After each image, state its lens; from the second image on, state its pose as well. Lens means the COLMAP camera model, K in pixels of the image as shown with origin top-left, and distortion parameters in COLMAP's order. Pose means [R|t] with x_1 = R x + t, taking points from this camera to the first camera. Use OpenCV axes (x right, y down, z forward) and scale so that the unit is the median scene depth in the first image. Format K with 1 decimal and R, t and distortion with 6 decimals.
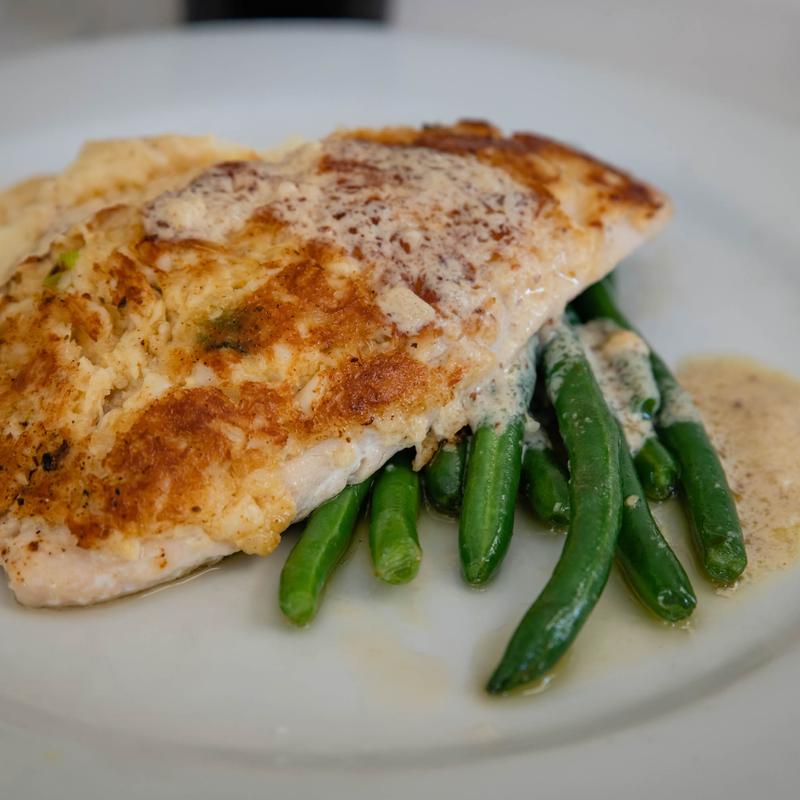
lens RADIAL K [[1861.0, 0, 400.0], [0, 1861.0, 400.0], [0, 0, 1]] dist [-0.023640, -0.232147]
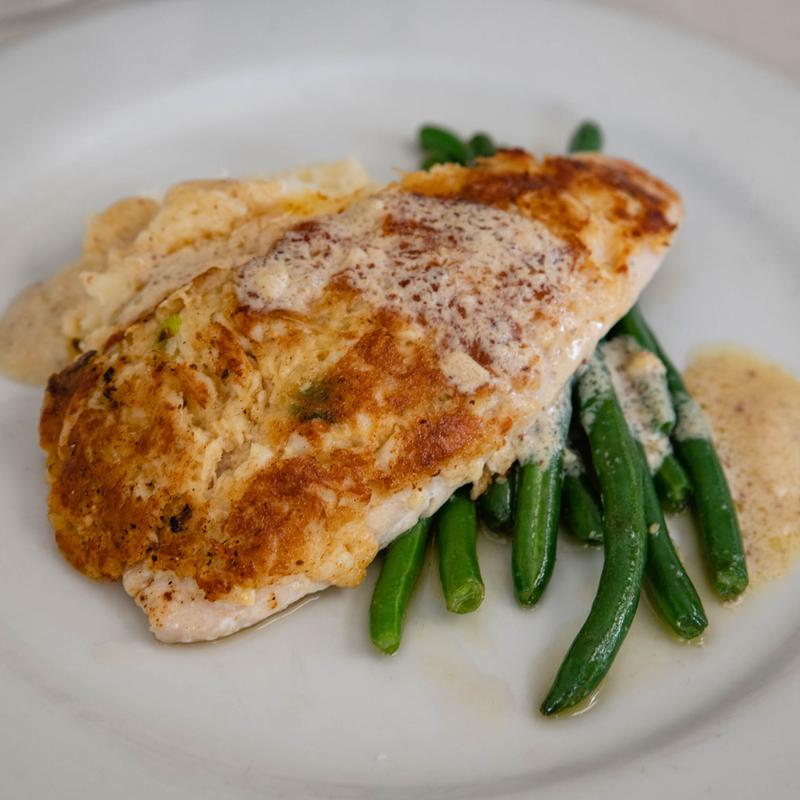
lens RADIAL K [[1861.0, 0, 400.0], [0, 1861.0, 400.0], [0, 0, 1]] dist [-0.023640, -0.232147]
pose [[0.999630, -0.022273, 0.015614, -0.056321], [0.018471, 0.977224, 0.211405, -0.280024], [-0.019967, -0.211038, 0.977274, -0.157255]]
